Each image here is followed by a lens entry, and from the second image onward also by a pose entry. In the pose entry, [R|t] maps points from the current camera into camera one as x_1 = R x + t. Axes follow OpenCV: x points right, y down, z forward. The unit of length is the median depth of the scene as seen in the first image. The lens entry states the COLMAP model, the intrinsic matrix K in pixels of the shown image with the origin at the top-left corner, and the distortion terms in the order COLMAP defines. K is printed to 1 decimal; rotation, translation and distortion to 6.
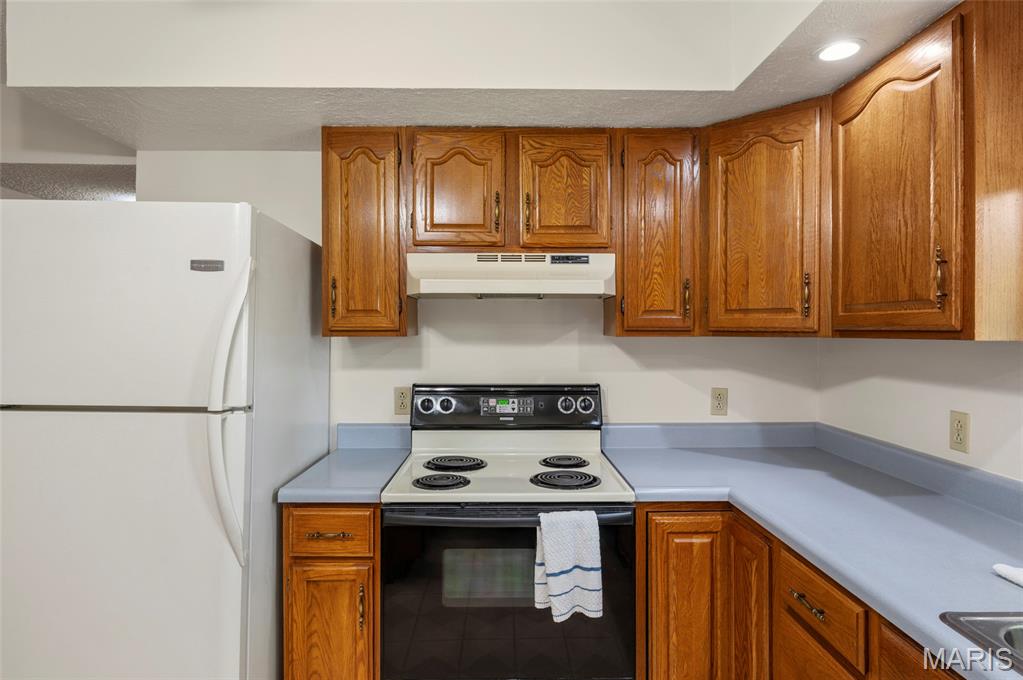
lens RADIAL K [[570.0, 0, 506.9], [0, 570.0, 325.8], [0, 0, 1]] dist [-0.002292, -0.001826]
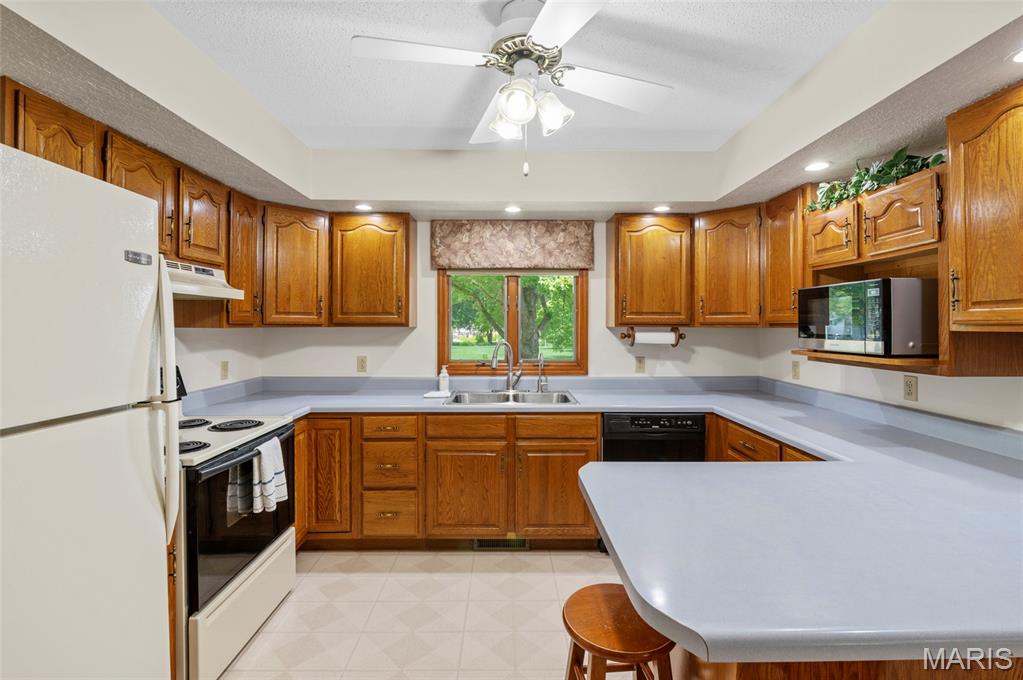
lens RADIAL K [[457.5, 0, 510.0], [0, 457.5, 324.8], [0, 0, 1]] dist [-0.007970, -0.001402]
pose [[0.008536, -0.003292, 0.999958, -0.978901], [-0.007790, 0.999964, 0.003358, 0.000991], [-0.999933, -0.007818, 0.008510, 0.265753]]
